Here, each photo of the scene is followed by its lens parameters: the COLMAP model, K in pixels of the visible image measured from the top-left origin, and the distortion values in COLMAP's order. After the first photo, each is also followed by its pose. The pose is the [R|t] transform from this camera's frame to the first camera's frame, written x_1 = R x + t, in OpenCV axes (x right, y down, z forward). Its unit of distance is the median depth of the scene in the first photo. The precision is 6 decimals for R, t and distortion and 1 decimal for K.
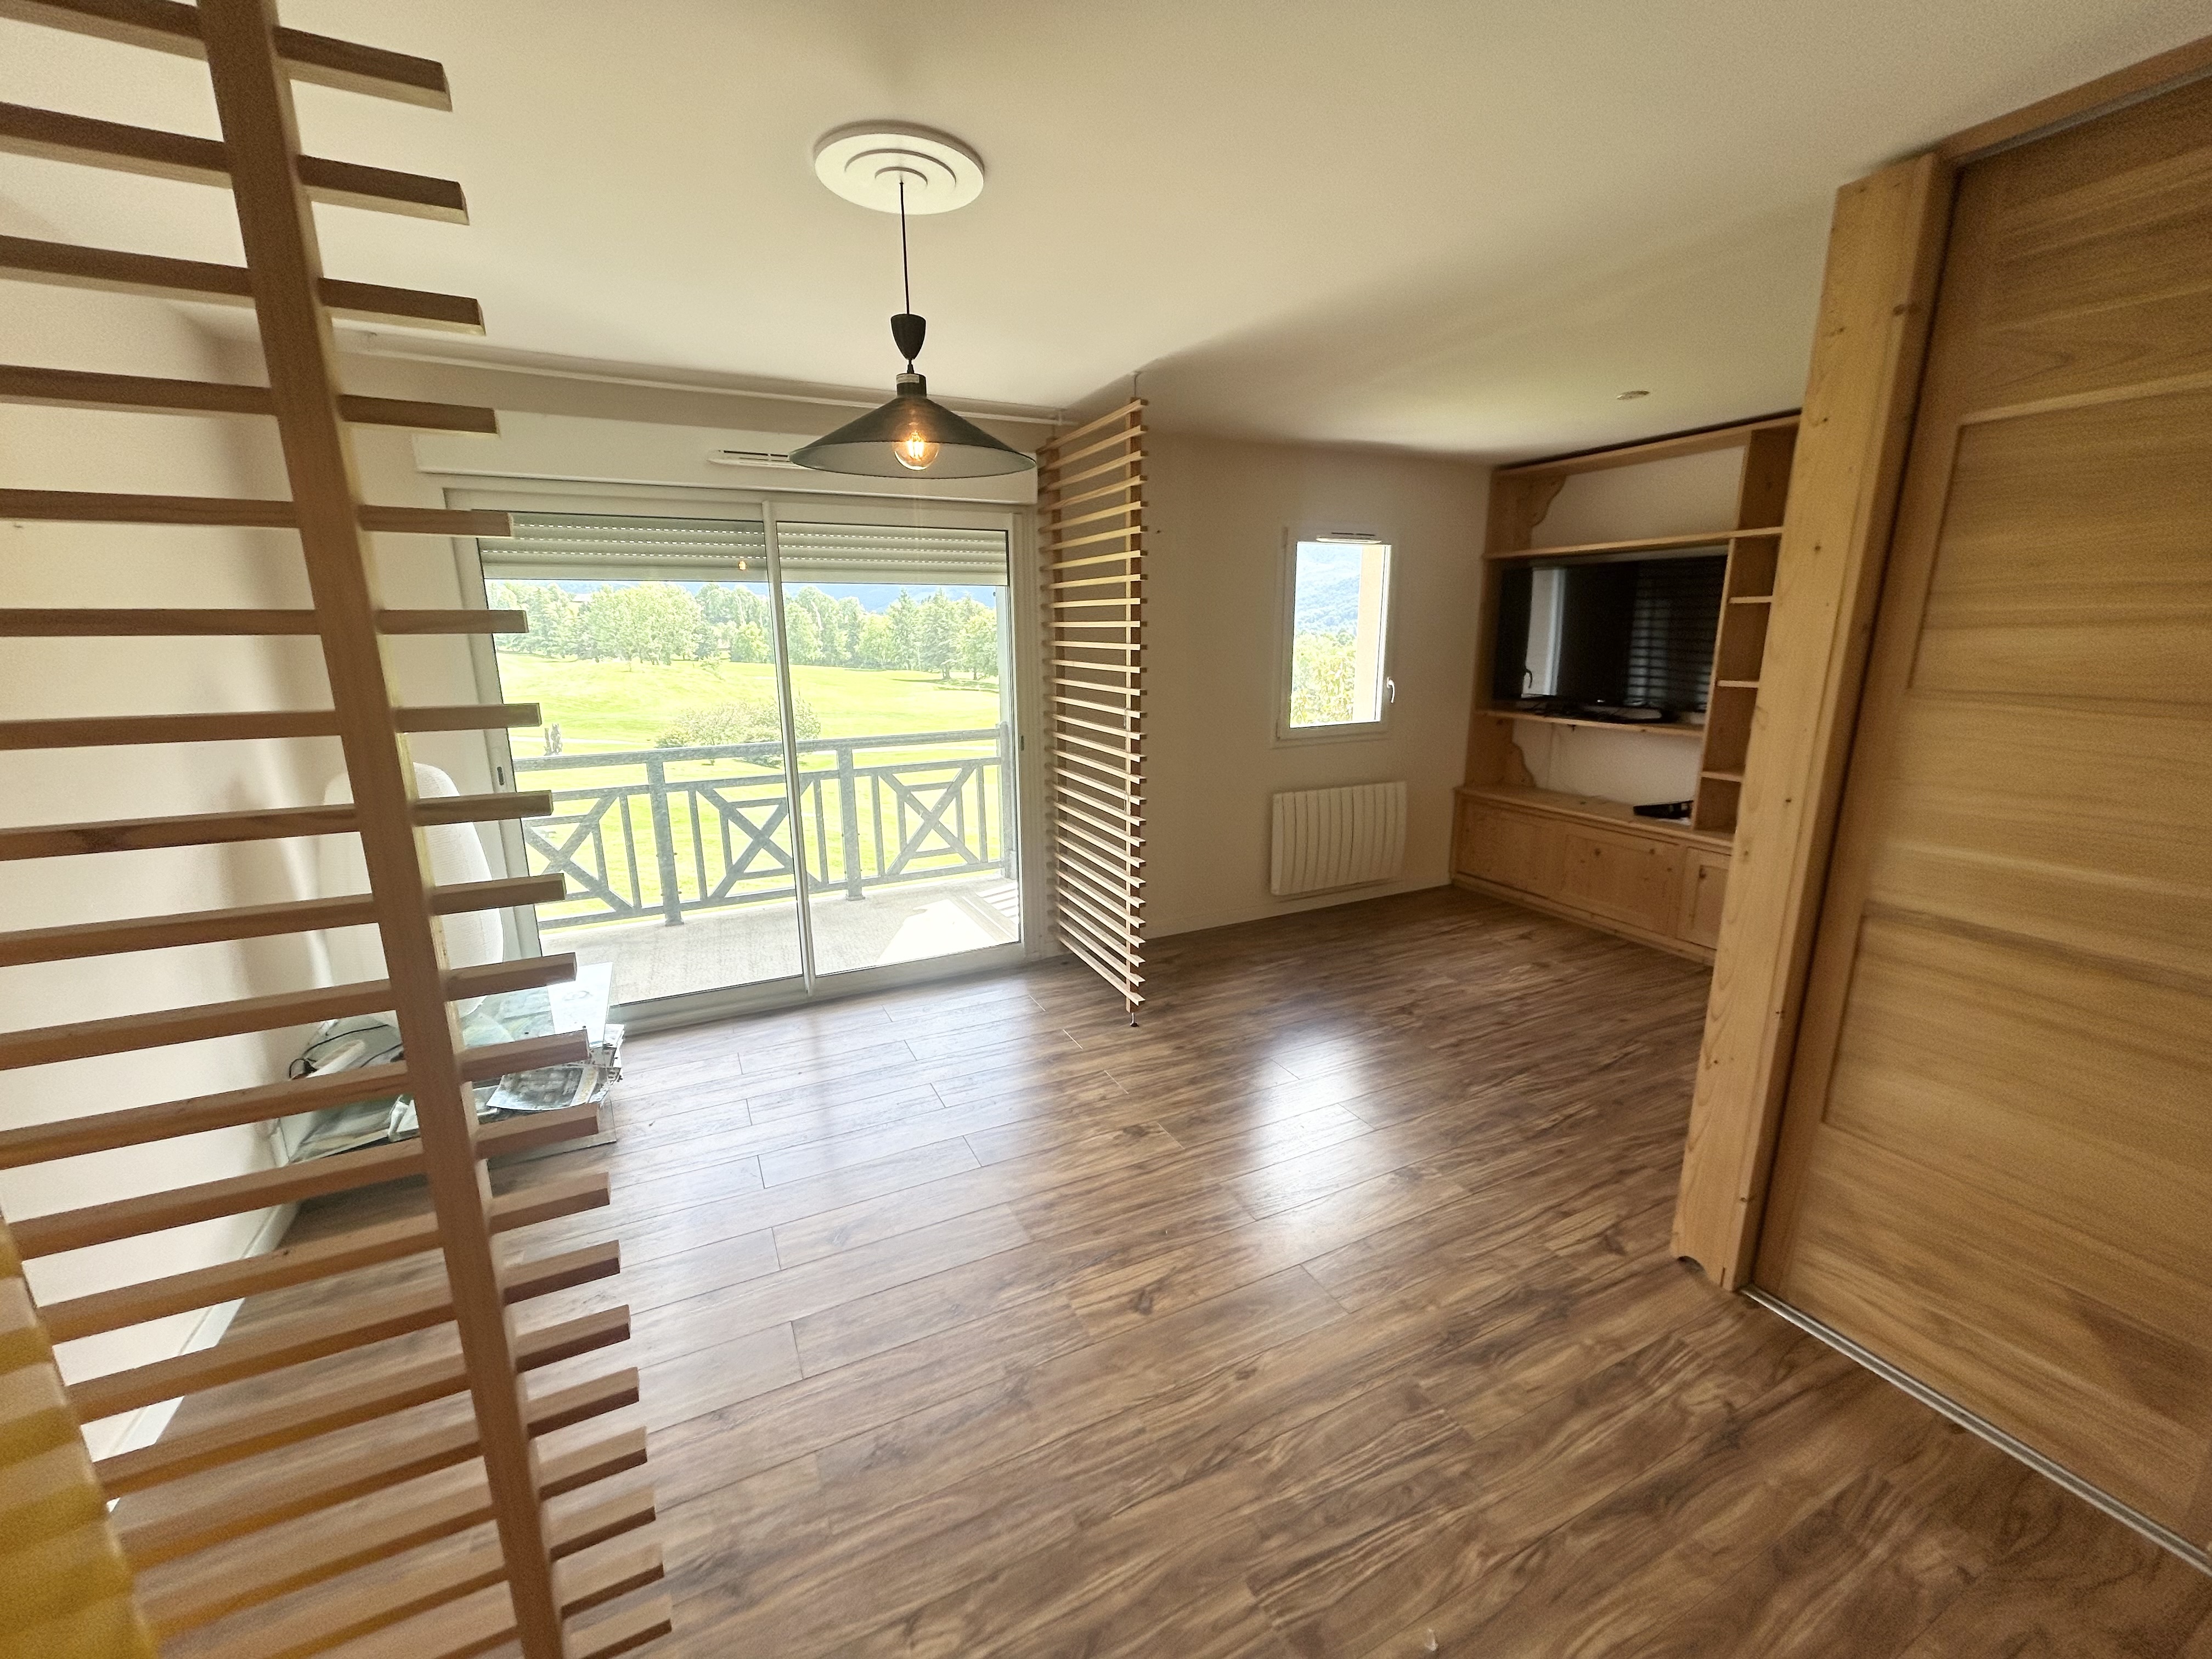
lens RADIAL K [[895.2, 0, 1106.0], [0, 895.2, 829.5], [0, 0, 1]] dist [-0.000670, -0.000165]
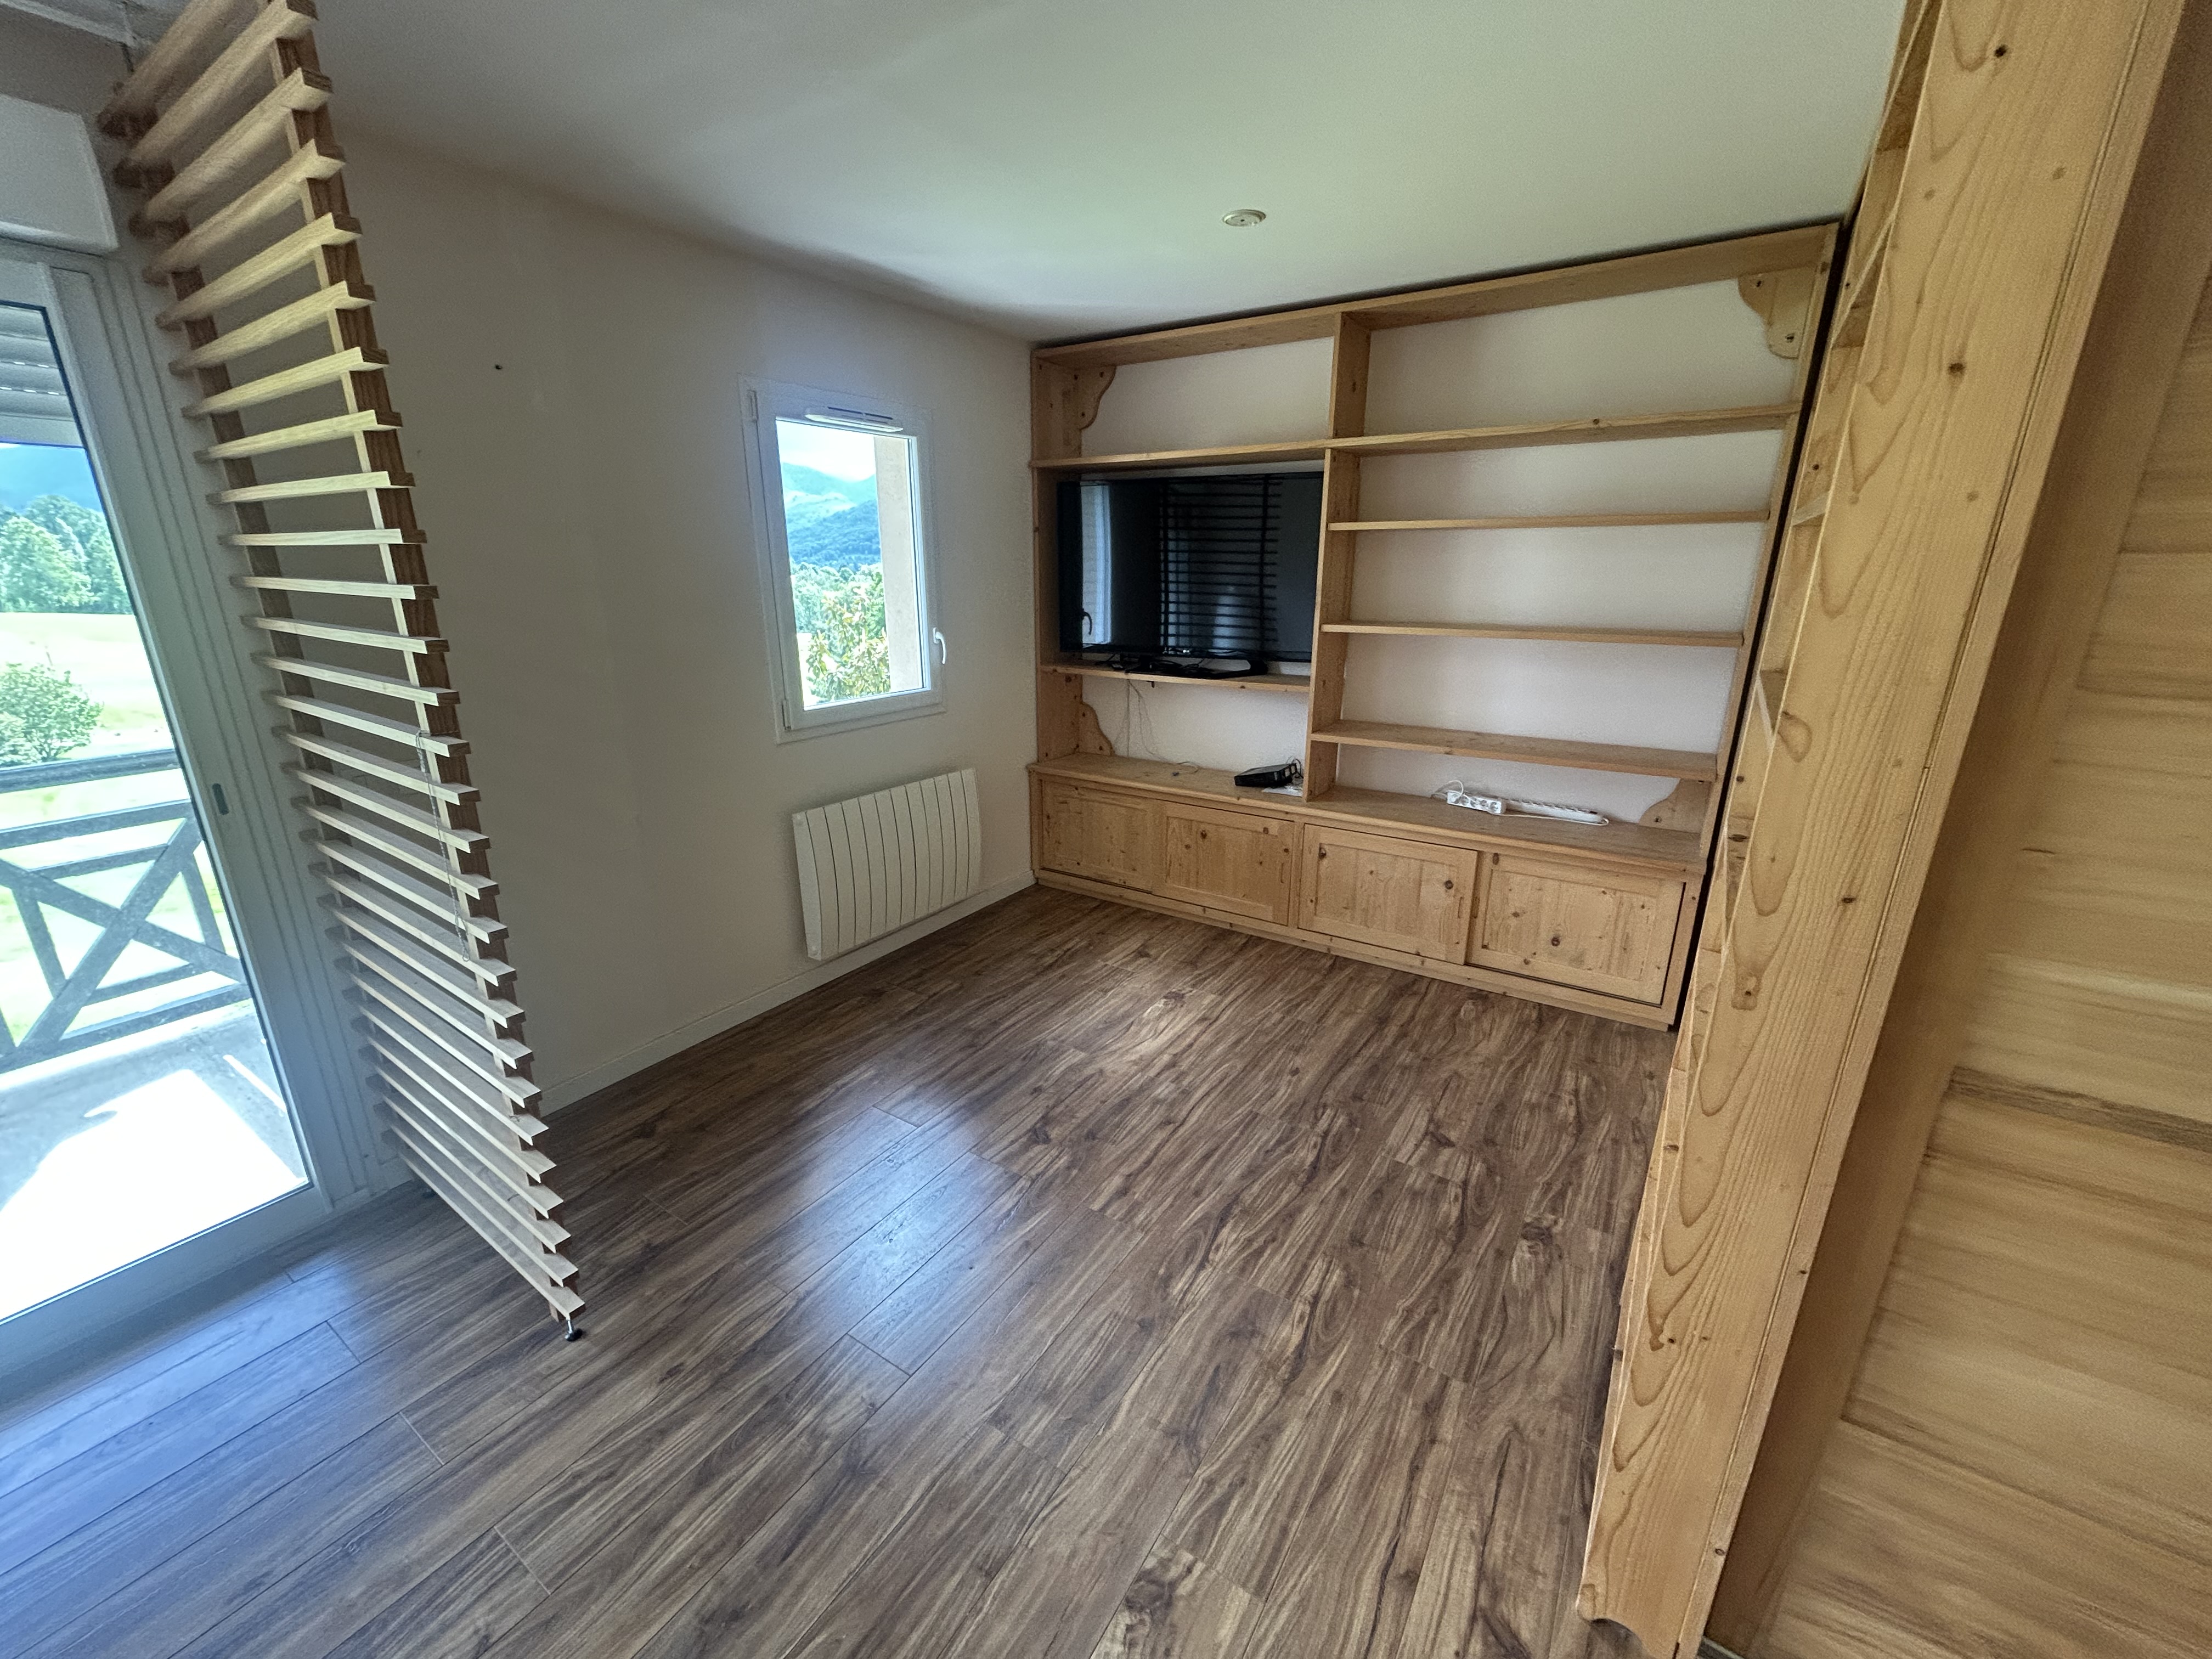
lens RADIAL K [[891.8, 0, 1103.0], [0, 891.8, 832.1], [0, 0, 1]] dist [0.002090, -0.000065]
pose [[0.865265, -0.138723, 0.481739, 0.068324], [0.104125, 0.989726, 0.097982, -0.068231], [-0.490381, -0.034620, 0.870820, 0.322300]]
